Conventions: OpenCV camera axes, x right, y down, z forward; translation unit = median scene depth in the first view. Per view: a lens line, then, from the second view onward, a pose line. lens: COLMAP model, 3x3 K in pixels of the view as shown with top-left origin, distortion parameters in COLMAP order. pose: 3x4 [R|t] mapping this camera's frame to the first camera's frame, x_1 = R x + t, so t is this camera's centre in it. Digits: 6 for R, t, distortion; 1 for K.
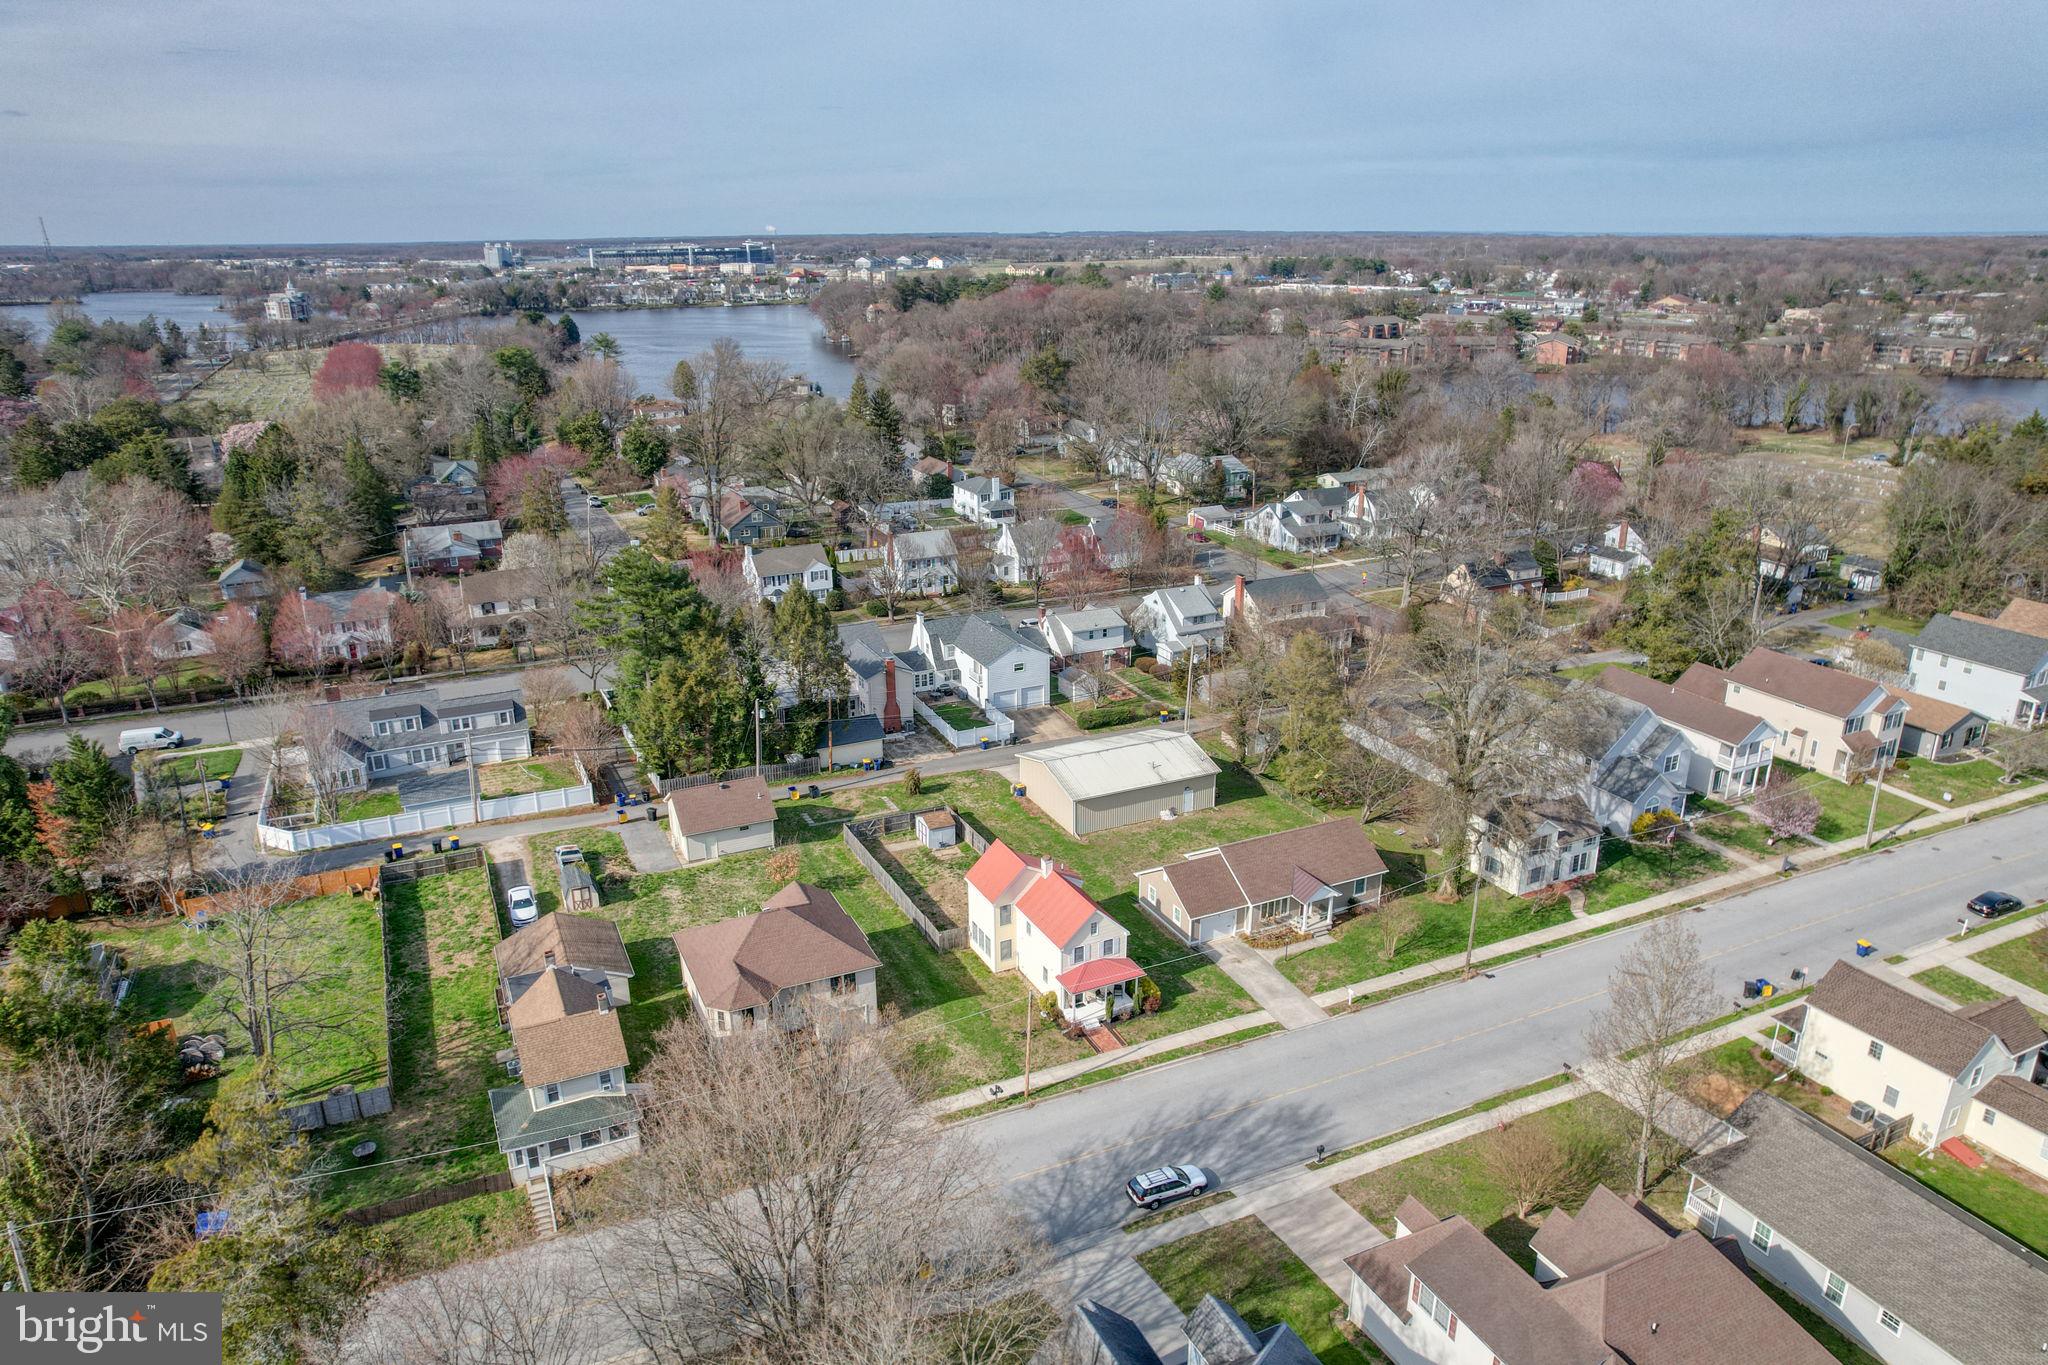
lens RADIAL K [[1344.4, 0, 1024.0], [0, 1344.4, 682.5], [0, 0, 1]] dist [-0.066156, 0.046077]
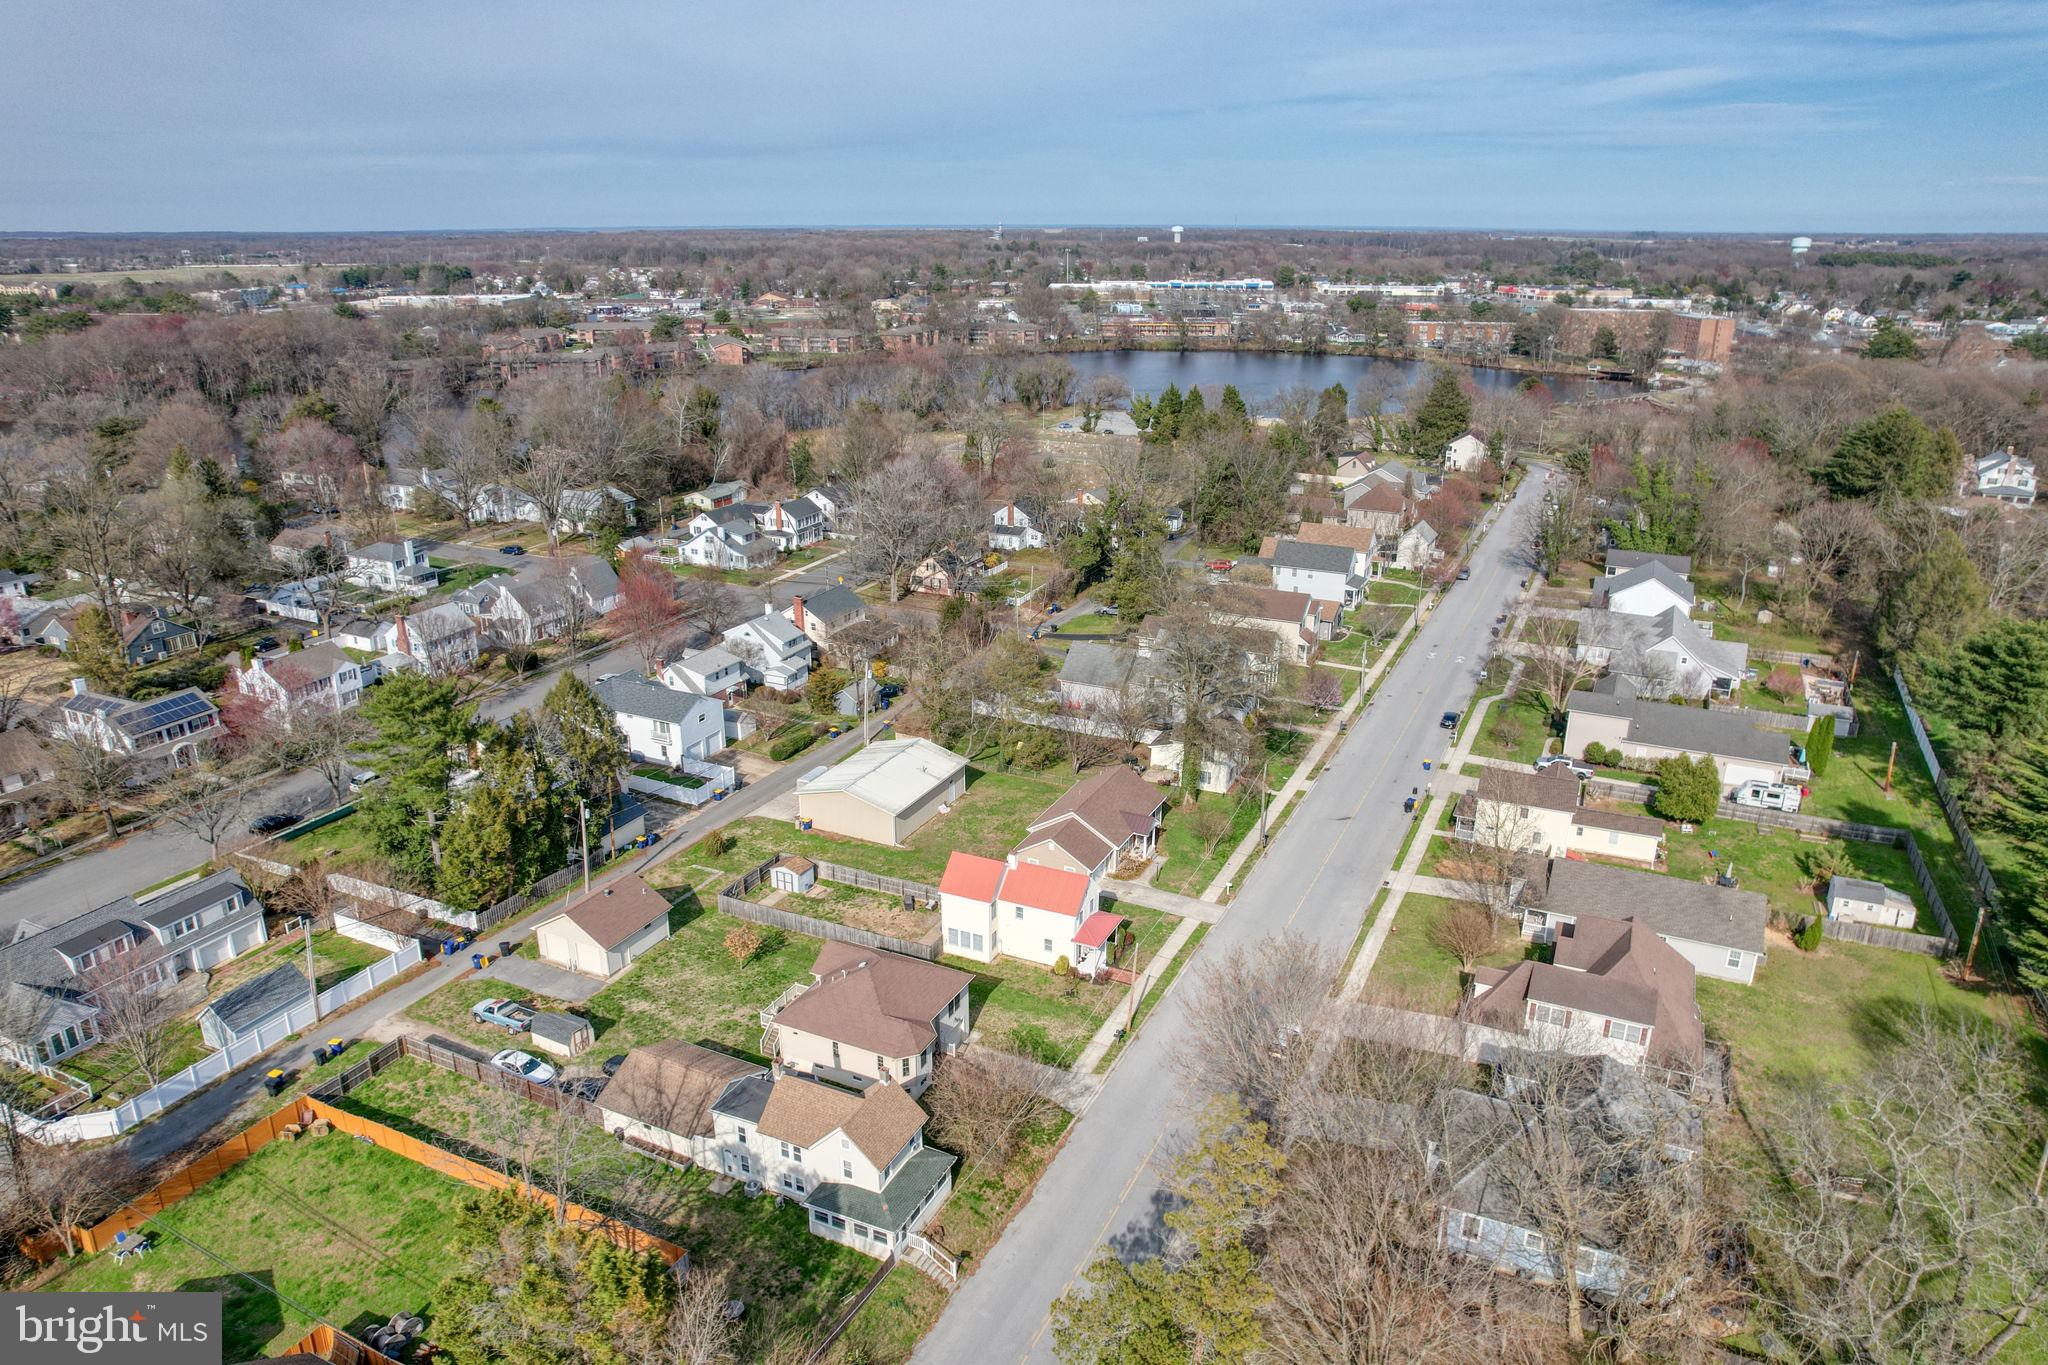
lens RADIAL K [[1344.4, 0, 1024.0], [0, 1344.4, 682.5], [0, 0, 1]] dist [-0.066156, 0.046077]
pose [[0.770458, -0.200260, 0.605220, -0.491441], [0.197520, 0.977648, 0.072044, -0.072165], [-0.606120, 0.064036, 0.792792, 0.043891]]
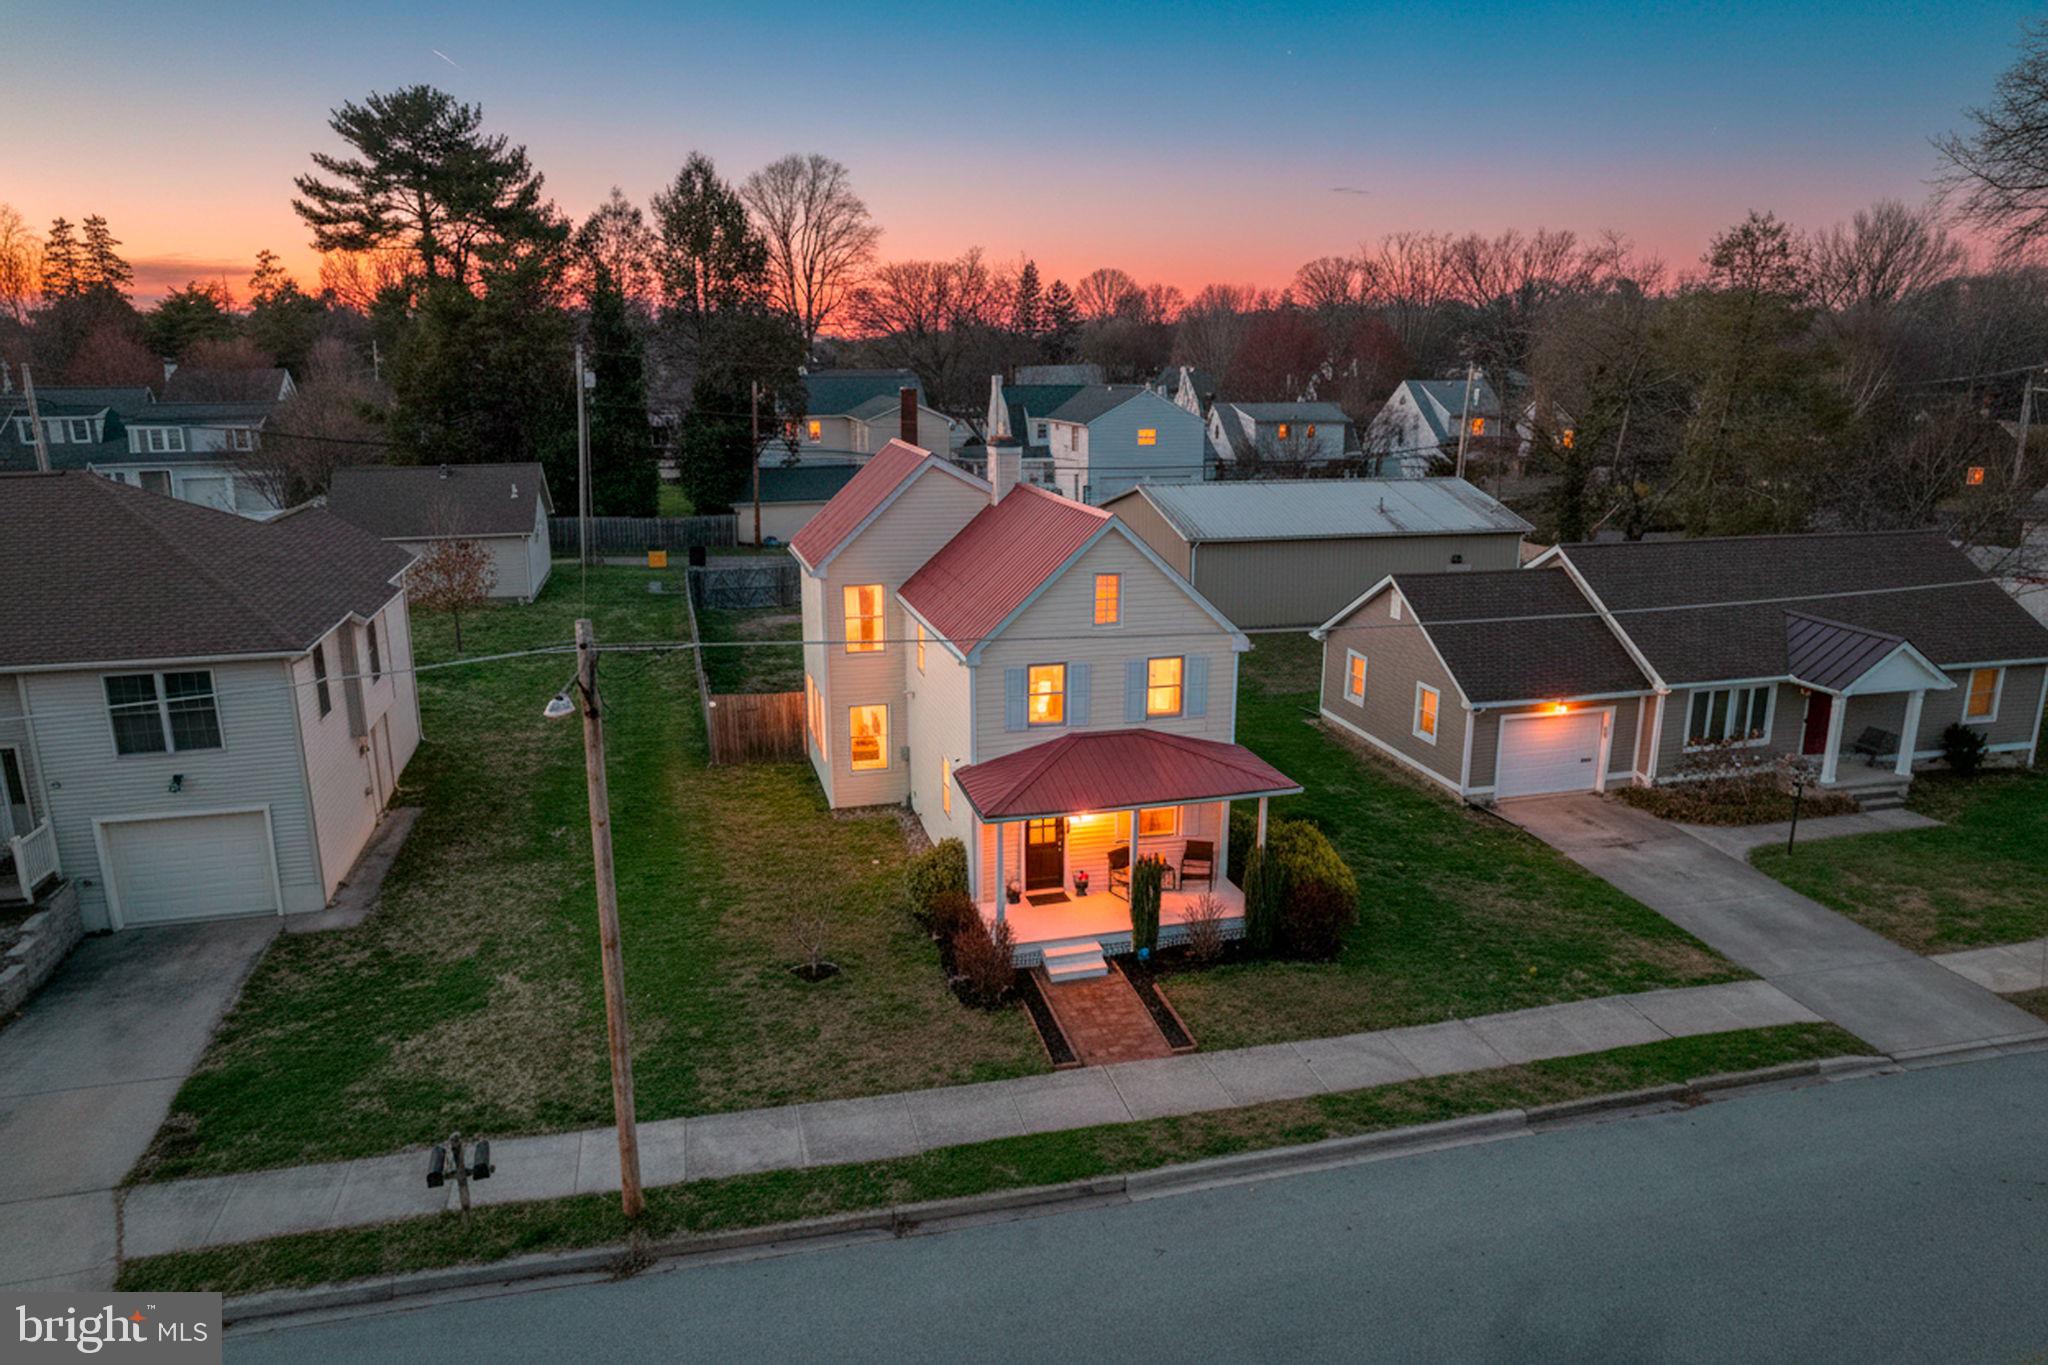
lens RADIAL K [[1344.4, 0, 1024.0], [0, 1344.4, 682.5], [0, 0, 1]] dist [-0.066156, 0.046077]
pose [[0.982273, 0.042590, -0.182554, 0.061563], [-0.054838, 0.996533, -0.062574, 0.155021], [0.179256, 0.071475, 0.981203, 0.527529]]
